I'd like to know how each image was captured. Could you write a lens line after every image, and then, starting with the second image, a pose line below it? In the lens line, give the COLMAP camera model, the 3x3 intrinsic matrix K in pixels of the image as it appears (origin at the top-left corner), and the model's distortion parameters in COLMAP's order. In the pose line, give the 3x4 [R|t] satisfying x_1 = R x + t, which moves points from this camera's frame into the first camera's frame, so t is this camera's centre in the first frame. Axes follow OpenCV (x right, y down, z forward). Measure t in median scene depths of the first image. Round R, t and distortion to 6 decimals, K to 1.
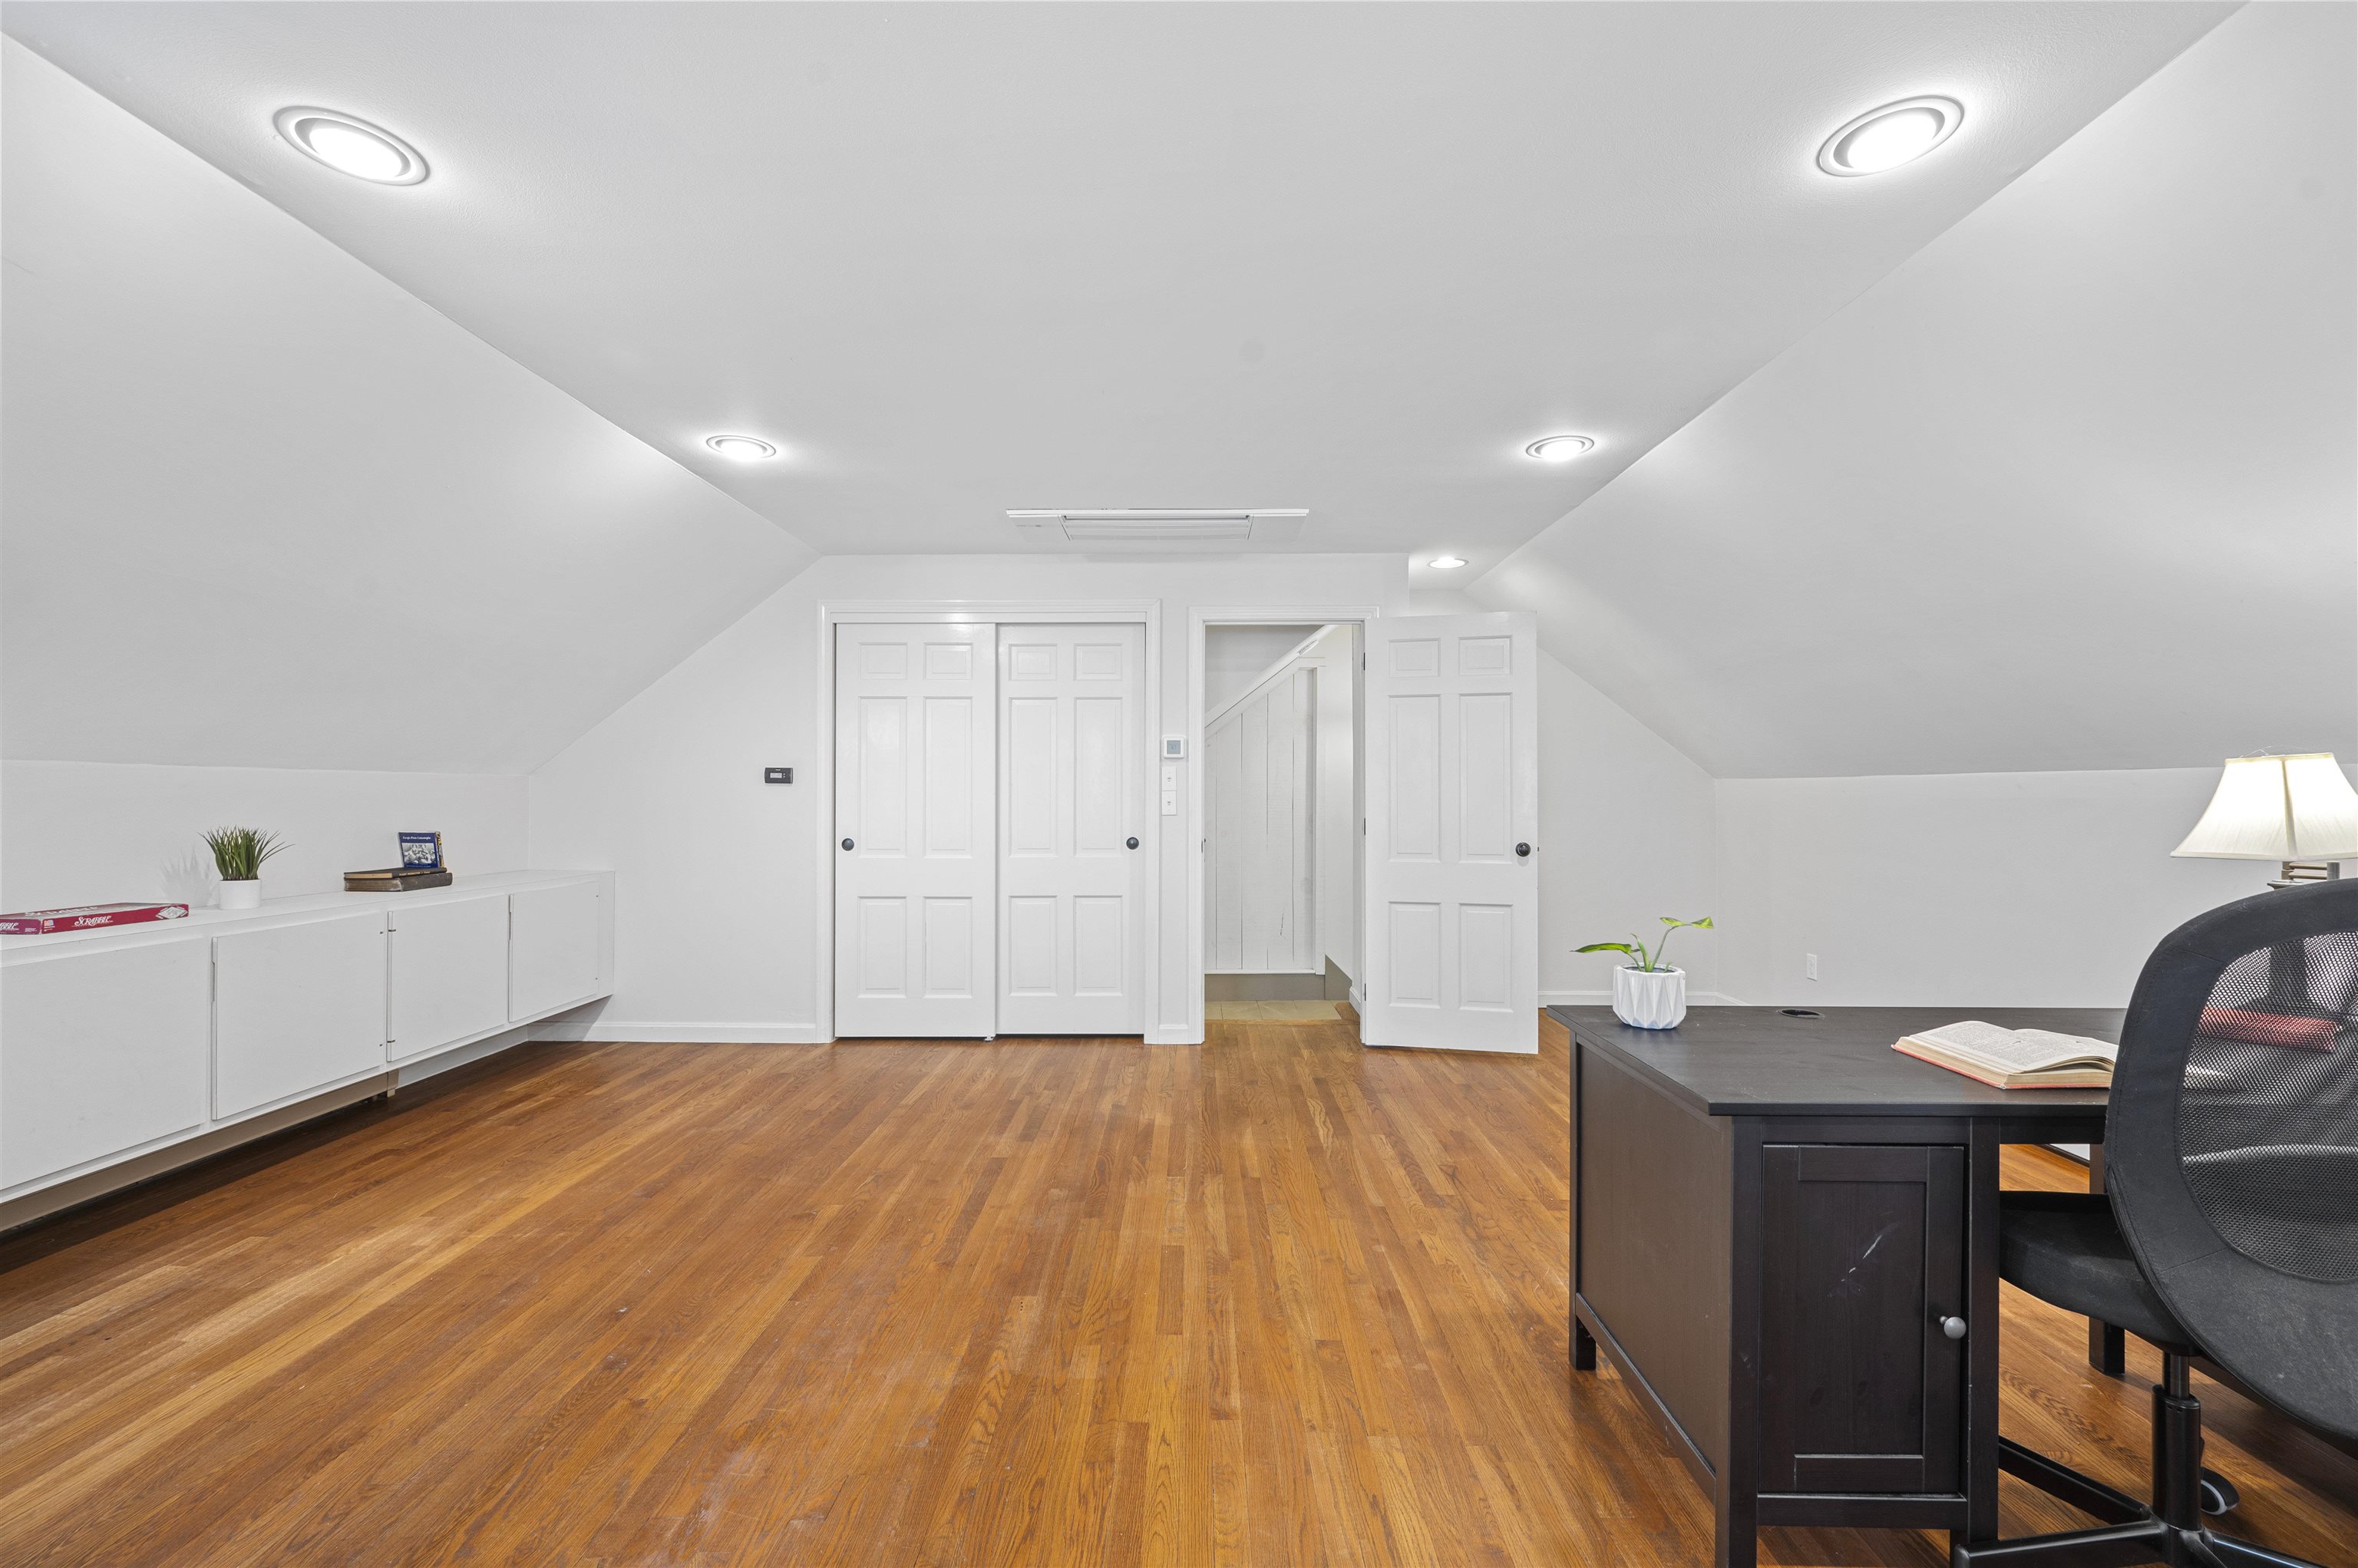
lens RADIAL K [[954.3, 0, 1179.0], [0, 954.3, 784.0], [0, 0, 1]] dist [-0.001832, 0.000178]
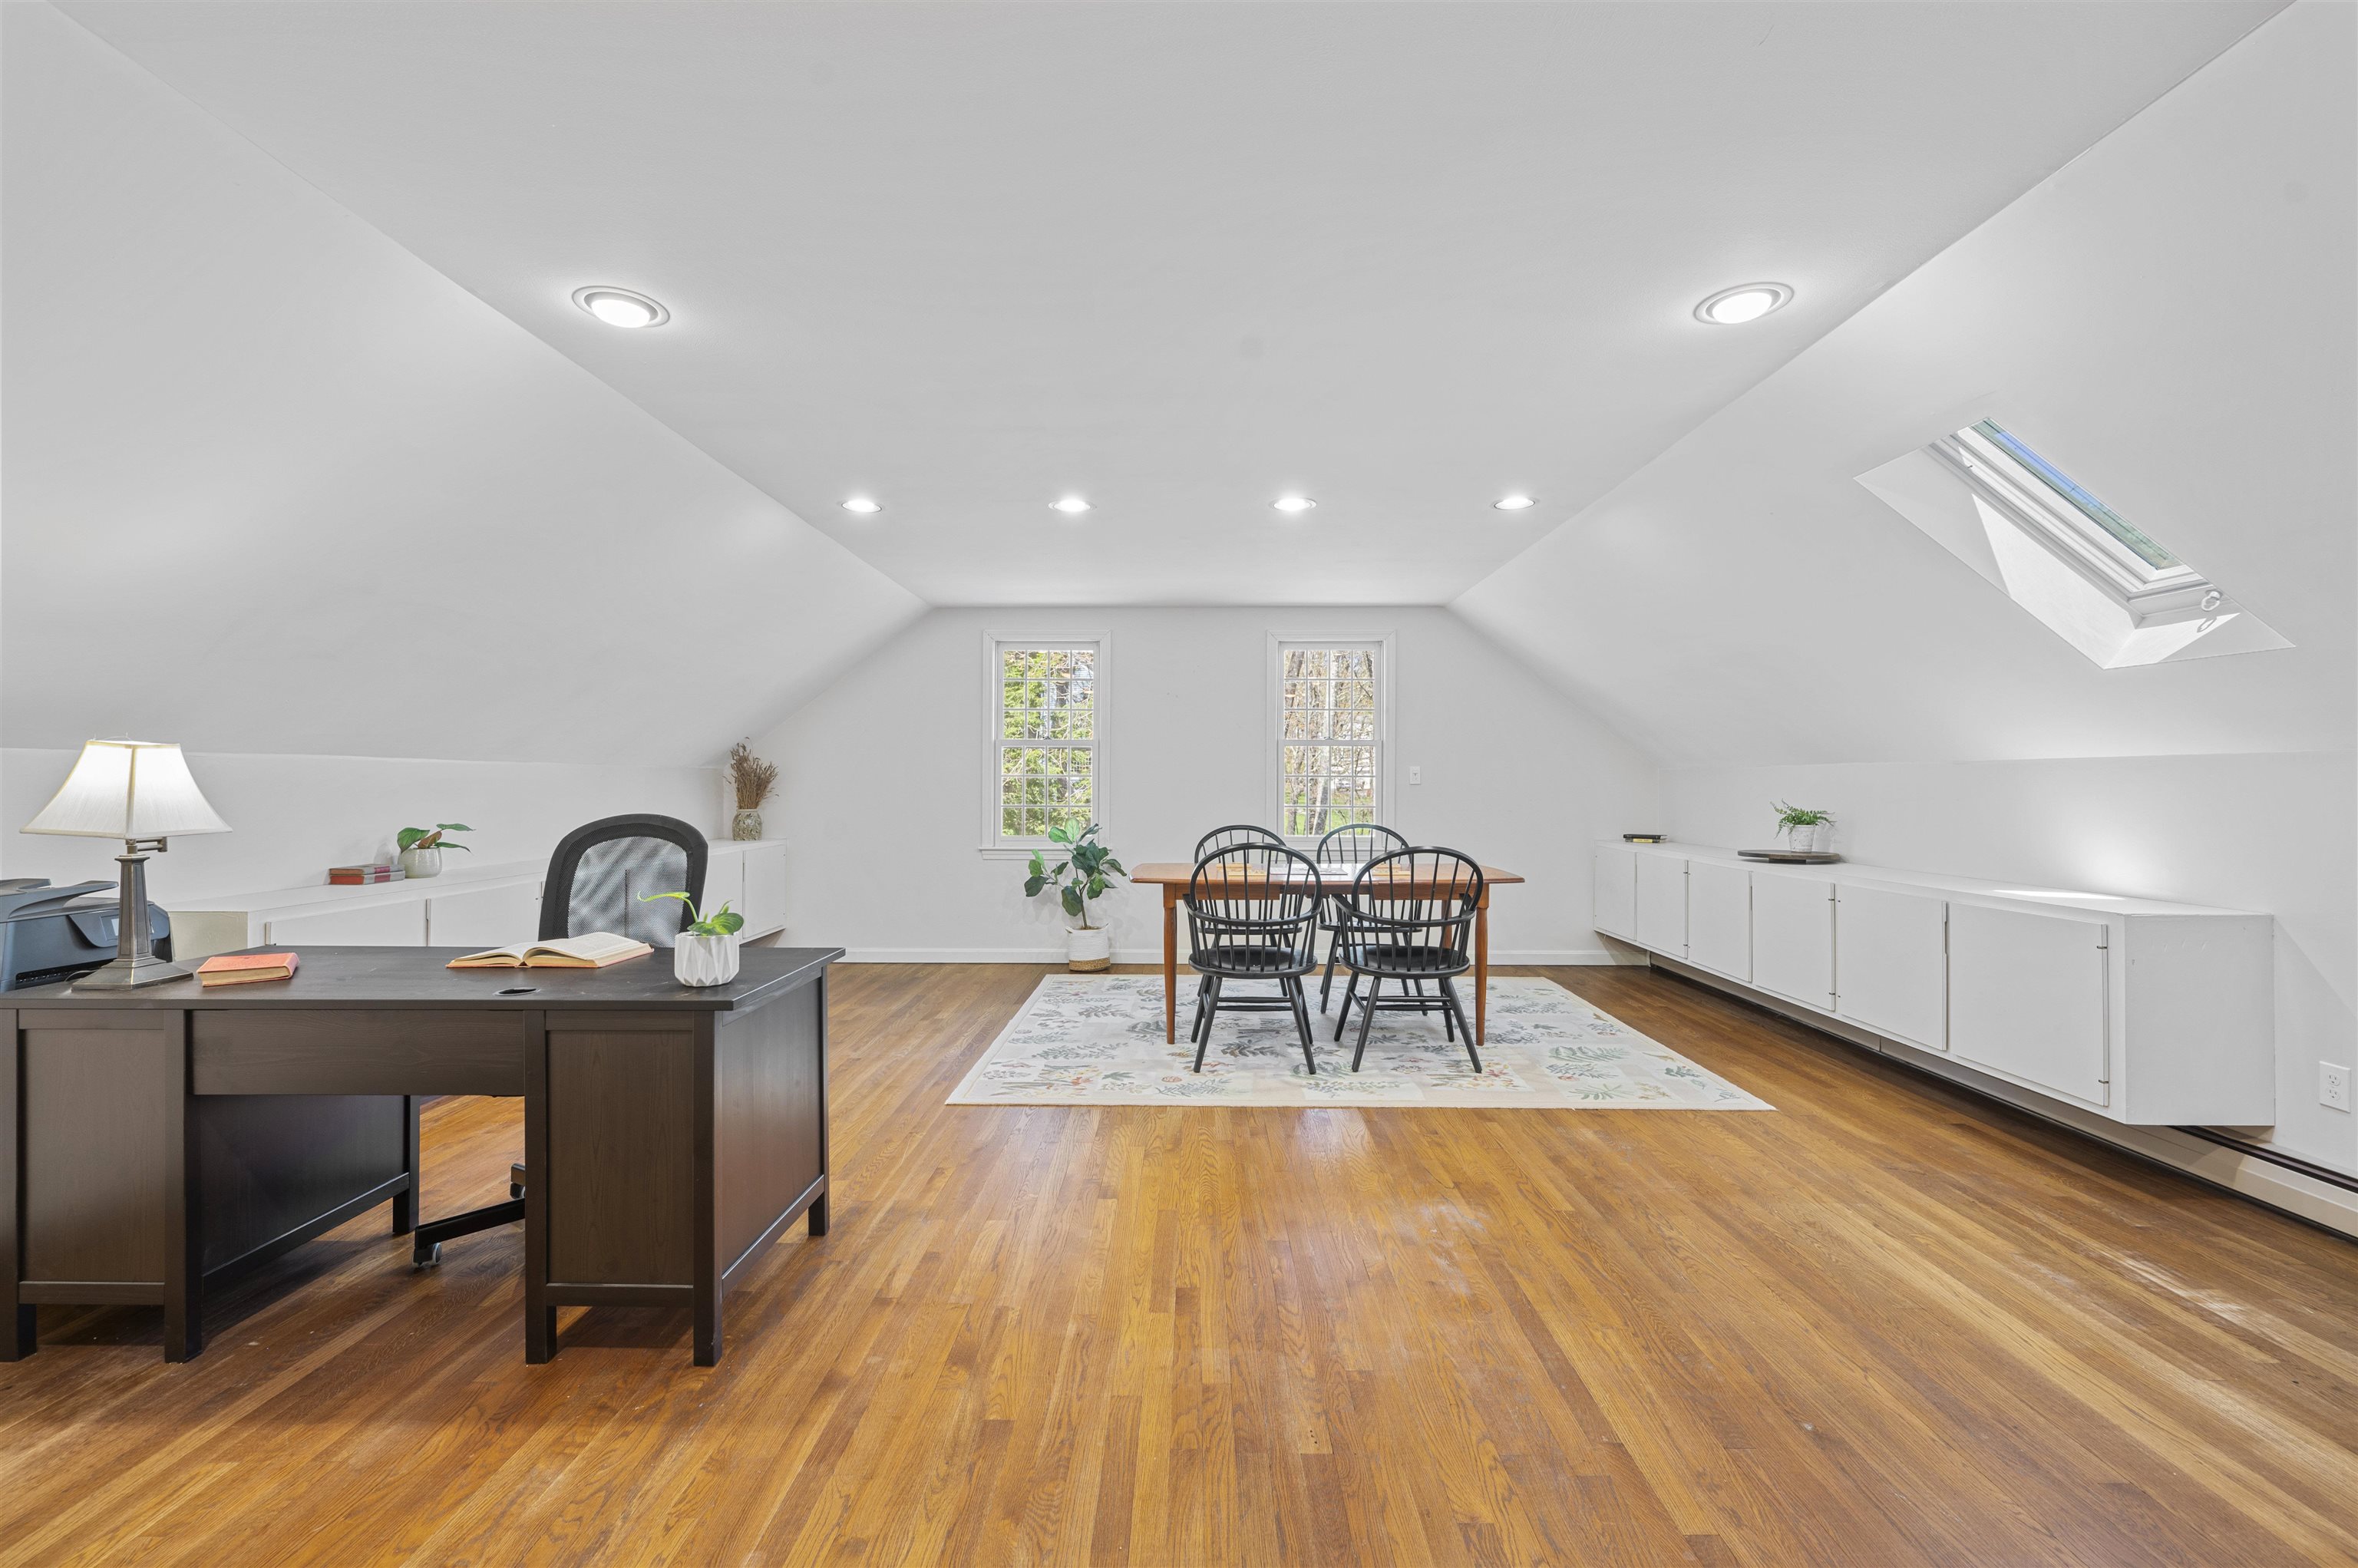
lens RADIAL K [[995.2, 0, 1183.5], [0, 995.2, 772.4], [0, 0, 1]] dist [-0.001564, -0.000148]
pose [[-0.999985, -0.003023, -0.004551, -0.056175], [-0.002925, 0.999769, -0.021270, 0.023283], [0.004615, -0.021256, -0.999763, 1.919021]]
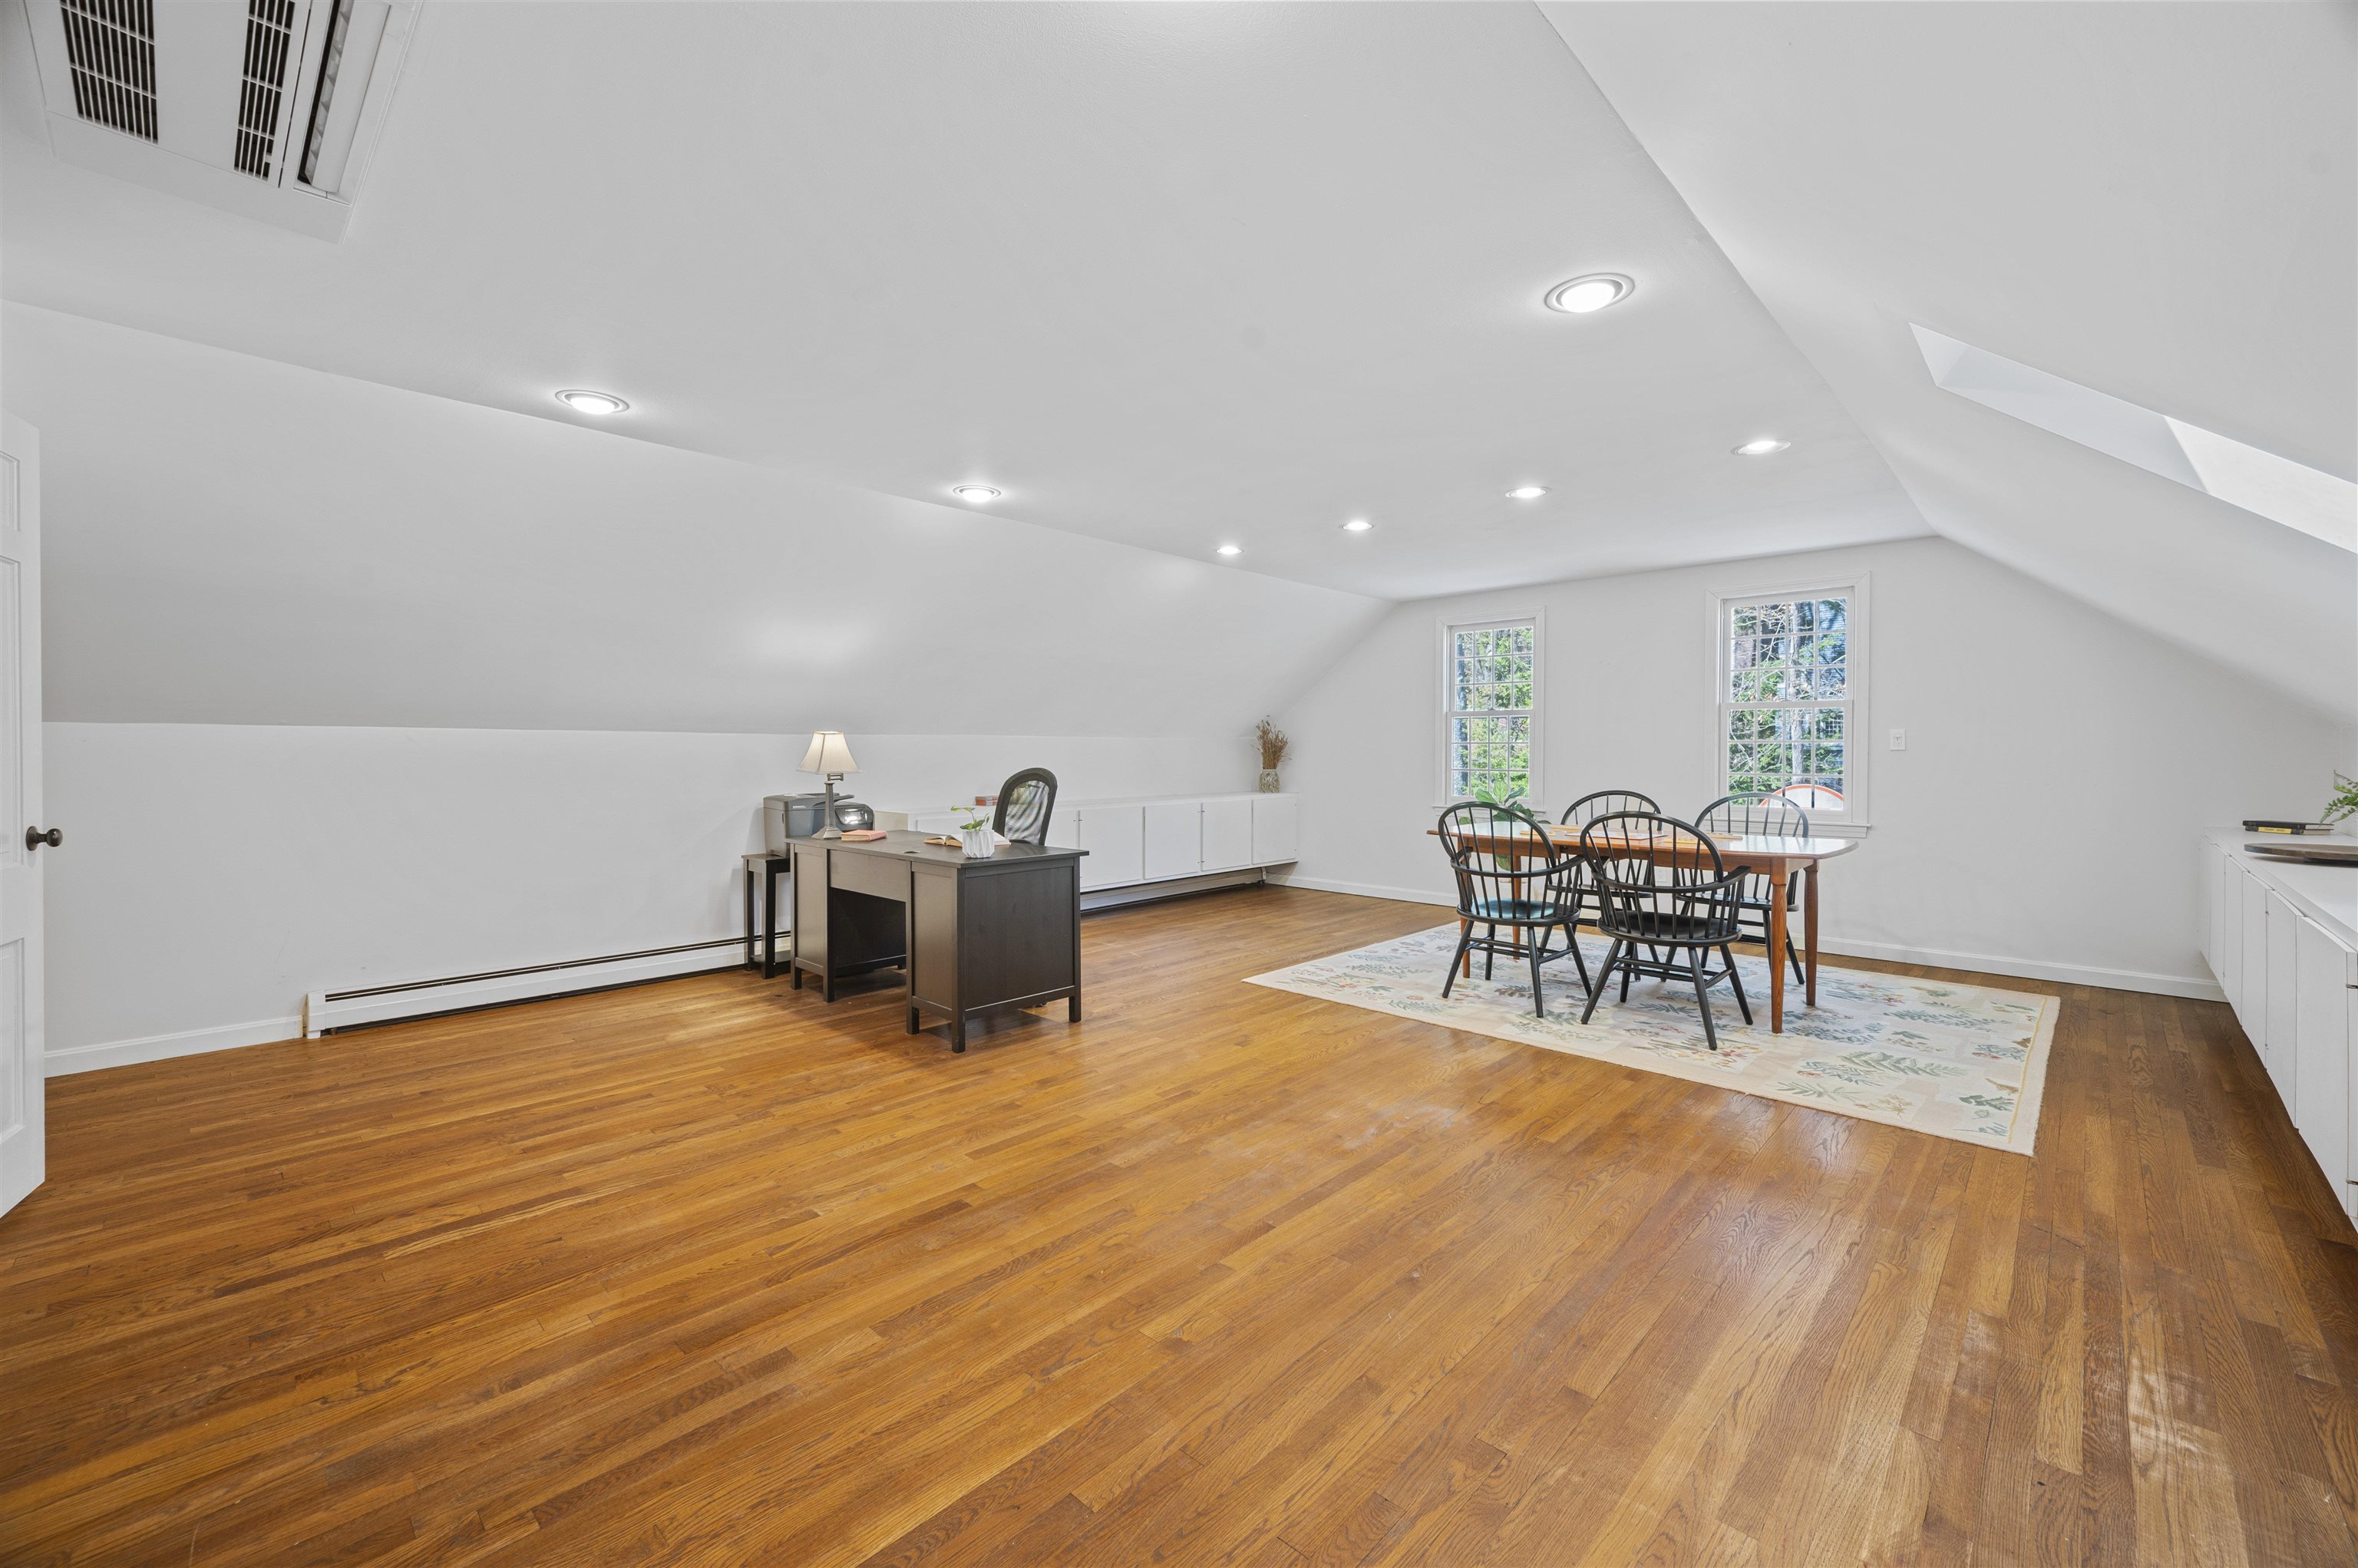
lens RADIAL K [[959.7, 0, 1191.1], [0, 959.7, 771.9], [0, 0, 1]] dist [-0.000616, 0.000014]
pose [[-0.733264, -0.016915, 0.679734, -1.115921], [-0.009089, 0.999845, 0.015076, 0.027220], [-0.679883, 0.004877, -0.733304, 1.949496]]
